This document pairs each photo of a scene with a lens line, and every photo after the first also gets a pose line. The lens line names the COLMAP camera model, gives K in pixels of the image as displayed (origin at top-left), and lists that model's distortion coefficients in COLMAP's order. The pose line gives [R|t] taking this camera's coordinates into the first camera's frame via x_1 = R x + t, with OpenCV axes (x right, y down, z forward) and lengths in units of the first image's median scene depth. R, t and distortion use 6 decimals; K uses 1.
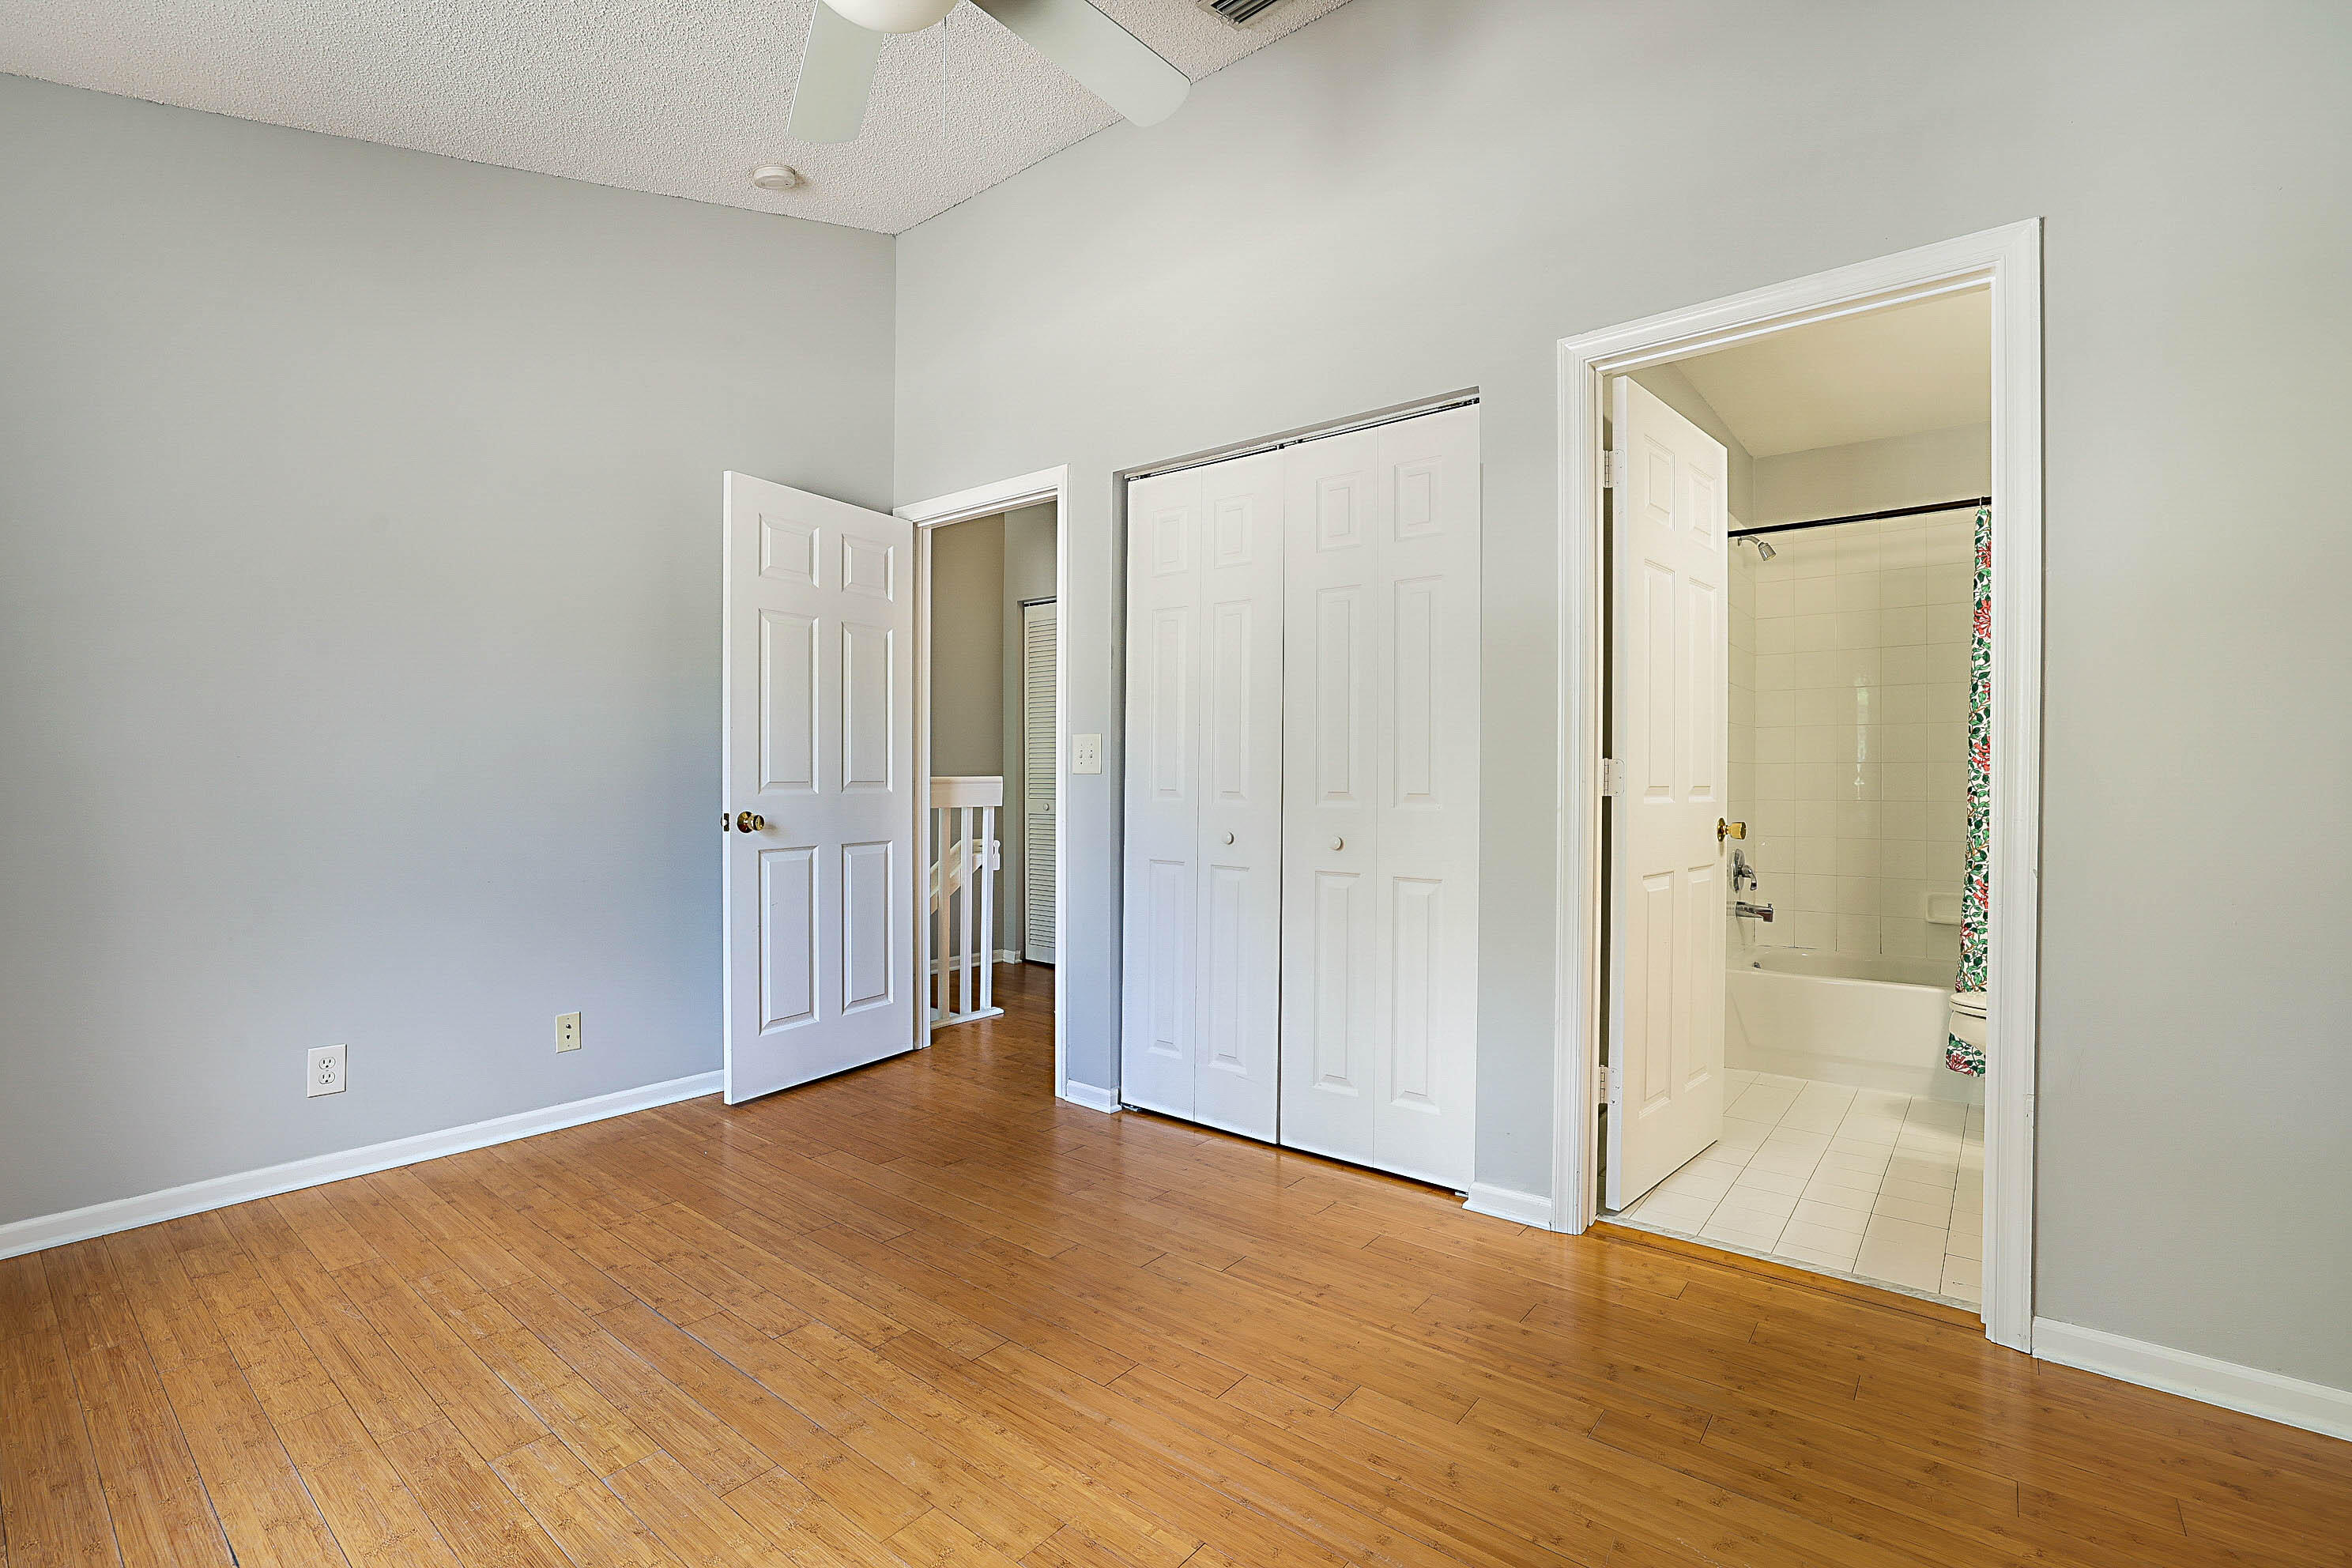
lens RADIAL K [[1054.1, 0, 1182.6], [0, 1054.1, 772.7], [0, 0, 1]] dist [-0.049475, 0.021430]
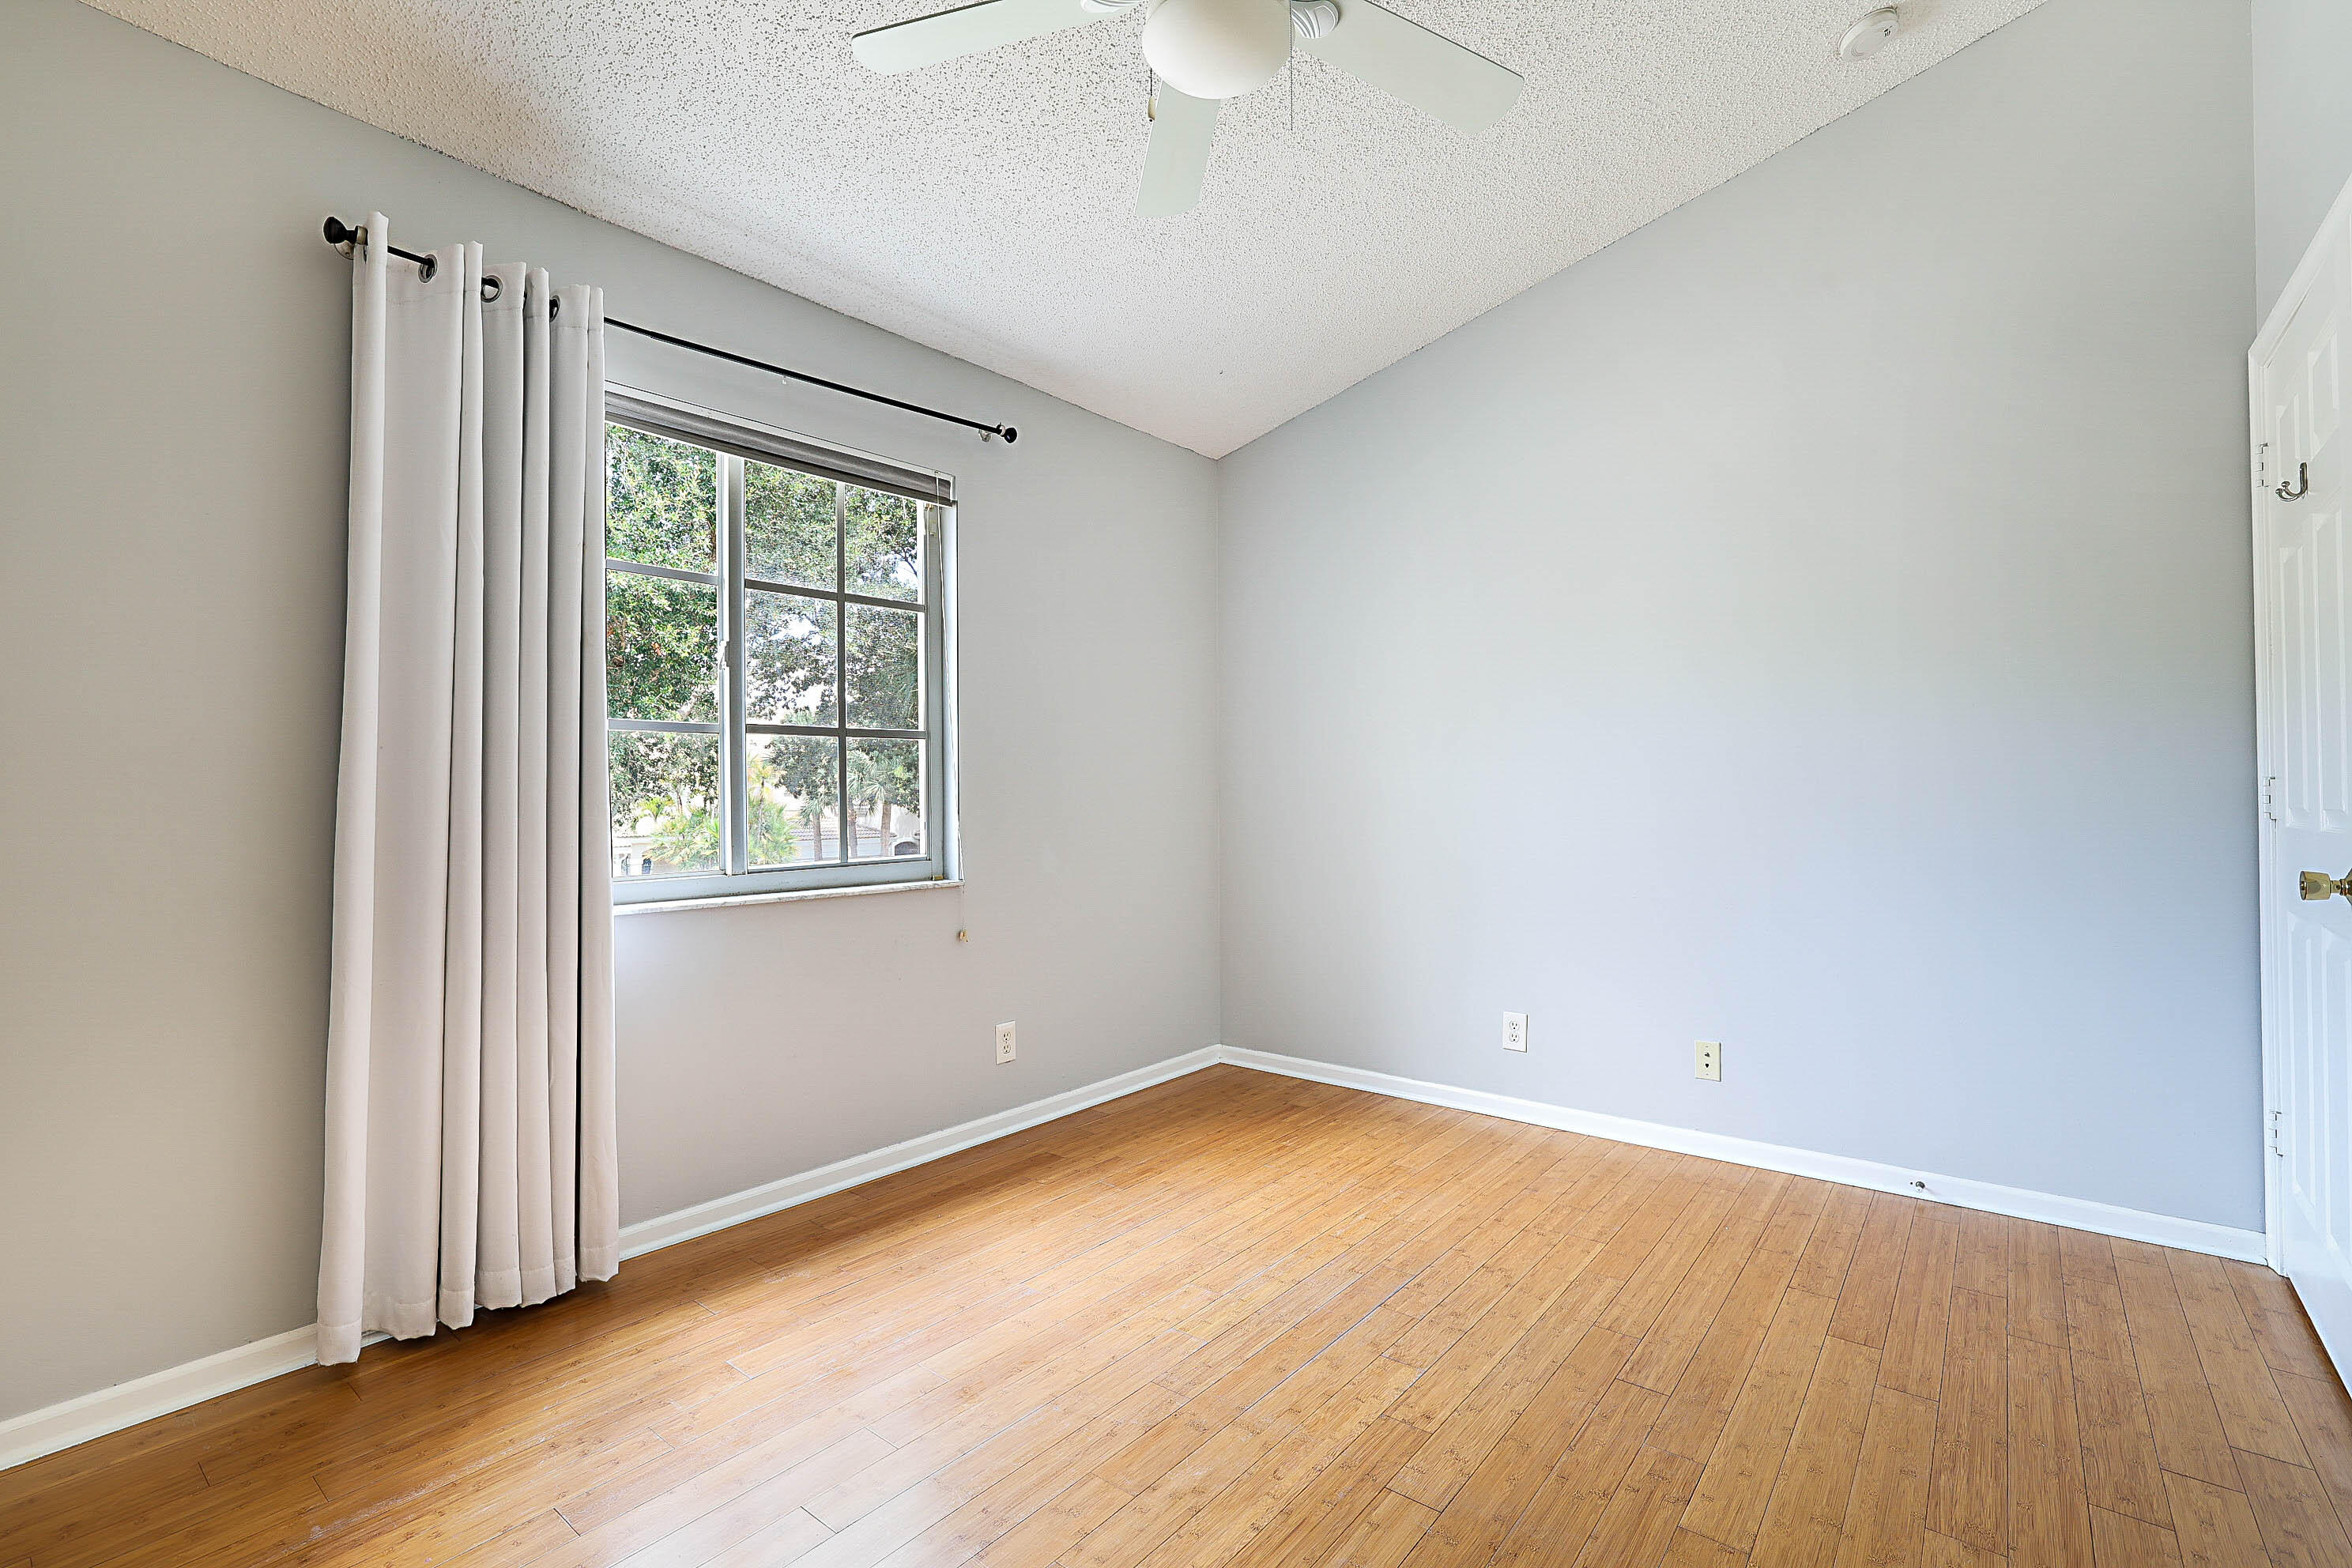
lens RADIAL K [[1054.1, 0, 1182.6], [0, 1054.1, 772.7], [0, 0, 1]] dist [-0.049475, 0.021430]
pose [[0.000846, -0.023215, -0.999730, 0.606179], [0.001614, 0.999729, -0.023214, -0.000481], [0.999998, -0.001594, 0.000883, 0.768391]]
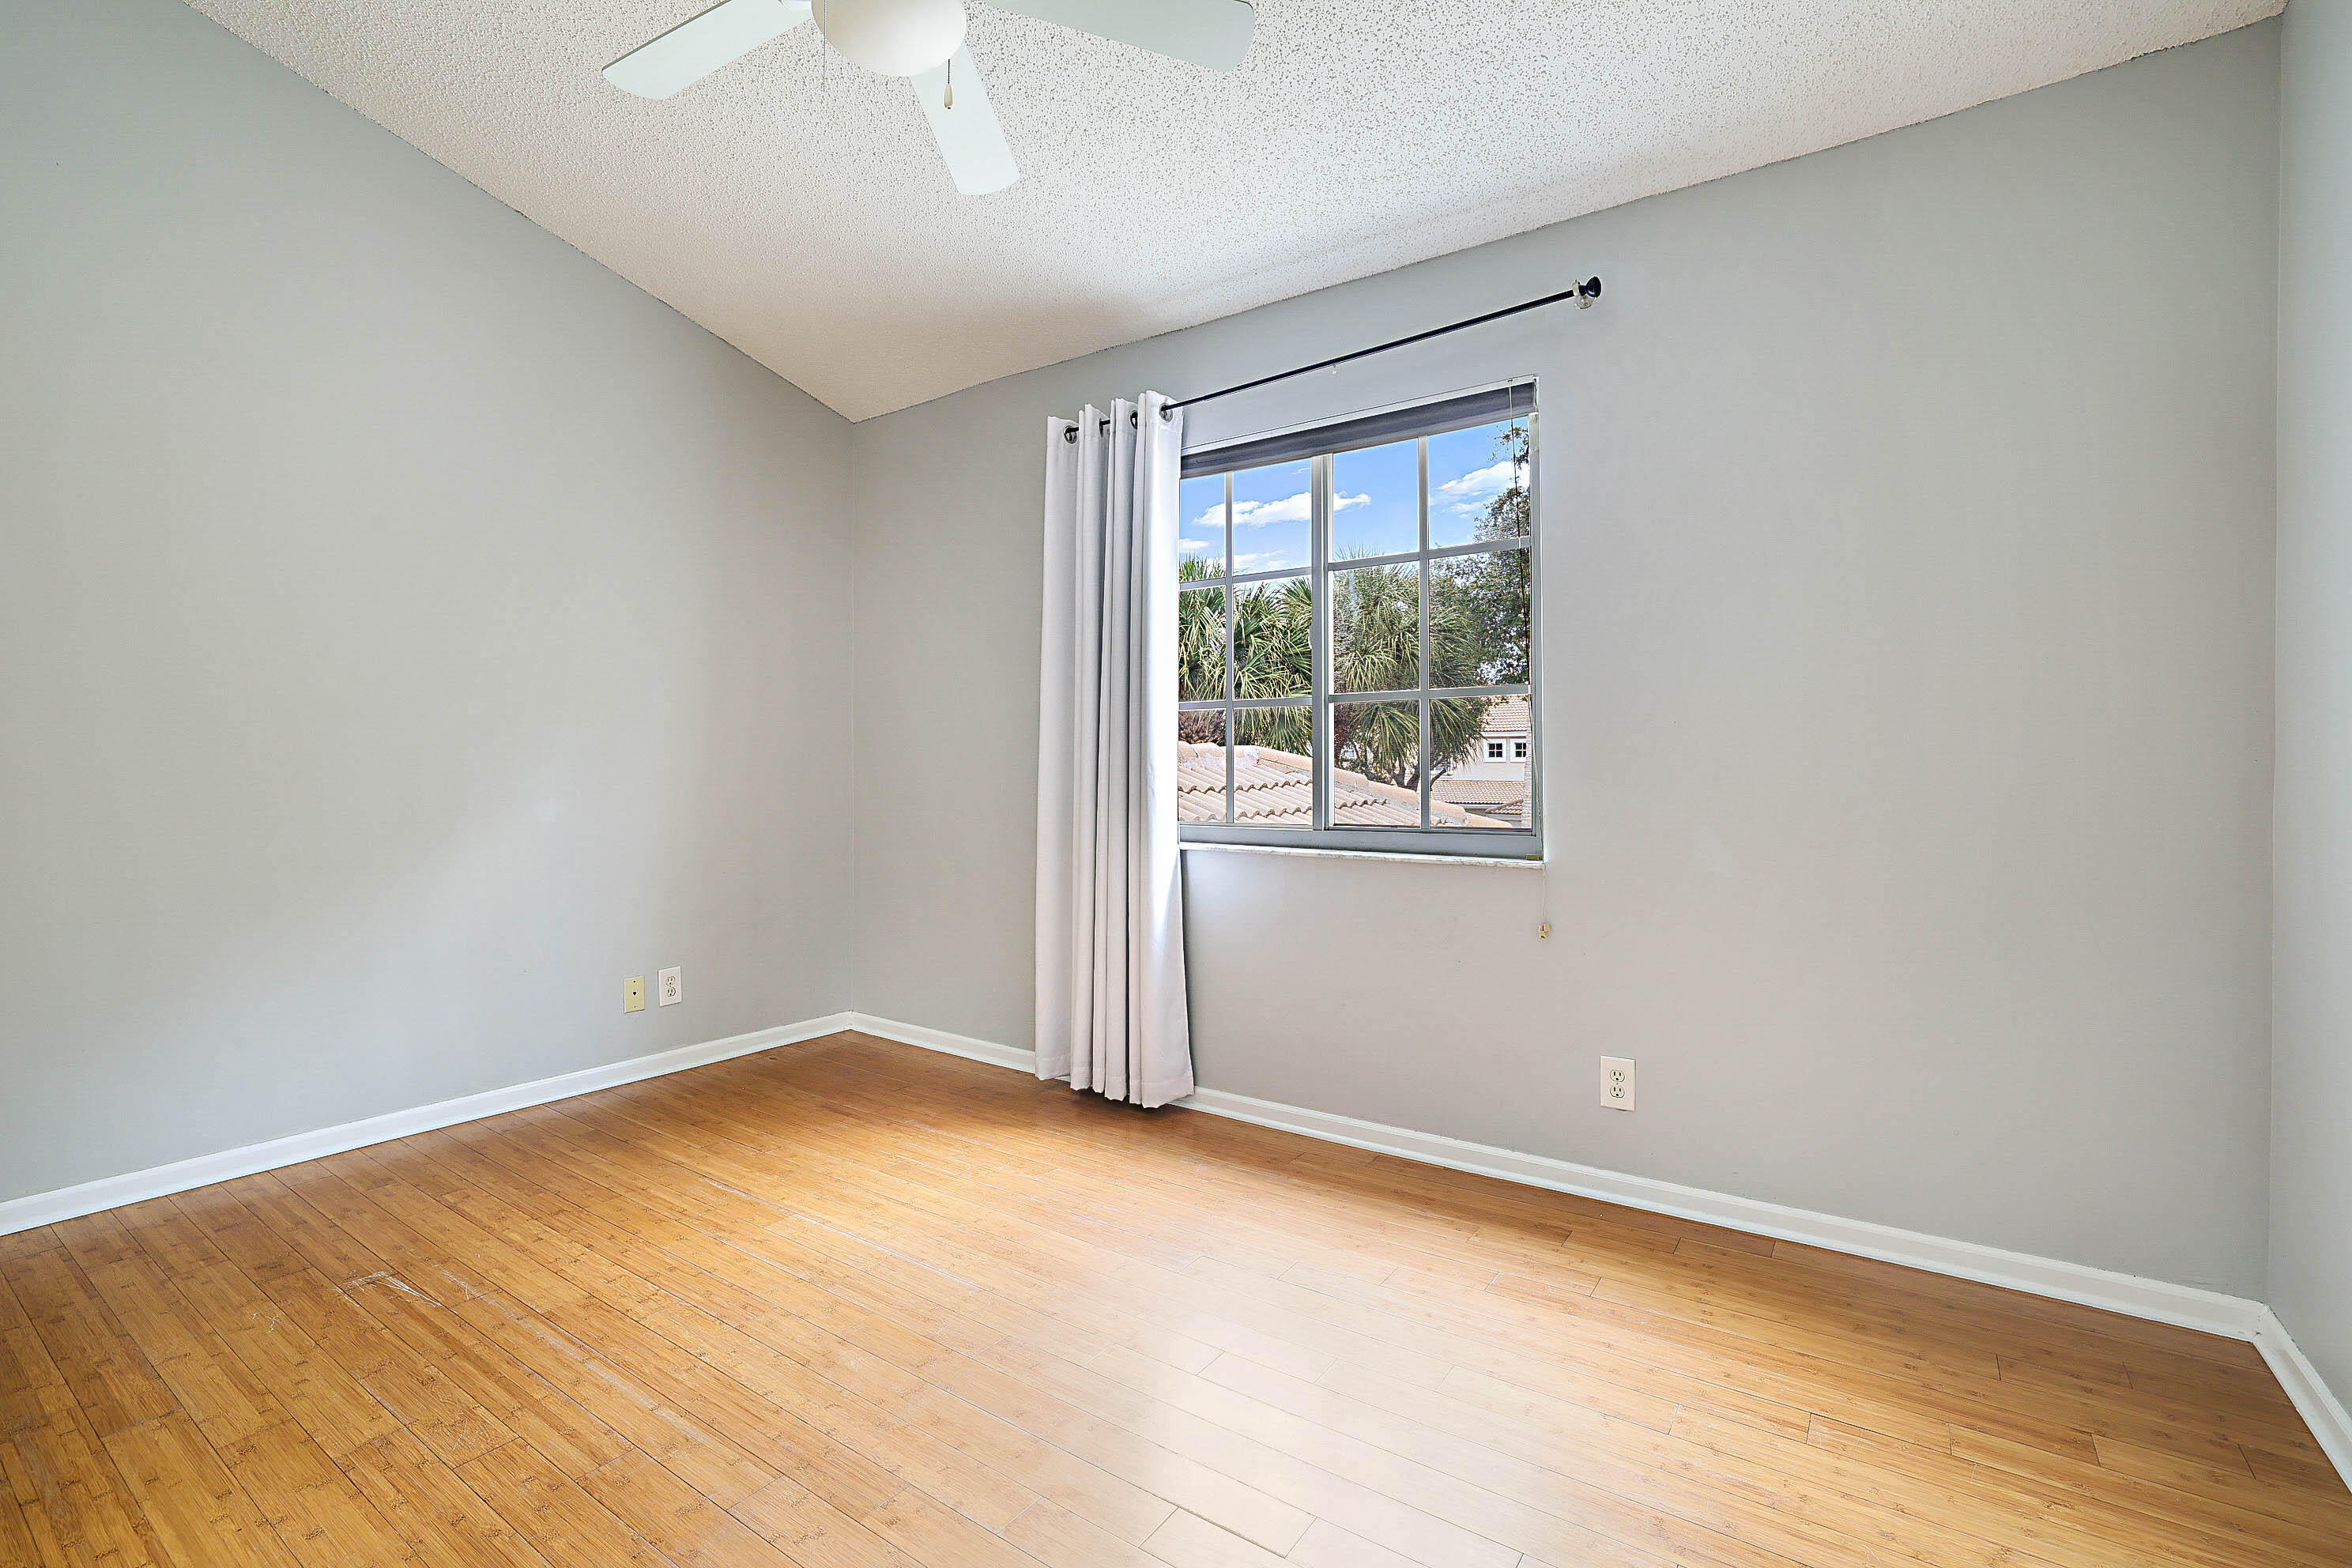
lens RADIAL K [[1054.1, 0, 1182.6], [0, 1054.1, 772.7], [0, 0, 1]] dist [-0.049475, 0.021430]
pose [[-0.997780, -0.004900, -0.066409, -0.424889], [-0.005429, 0.999955, 0.007787, 0.003848], [0.066368, 0.008130, -0.997762, 1.684535]]
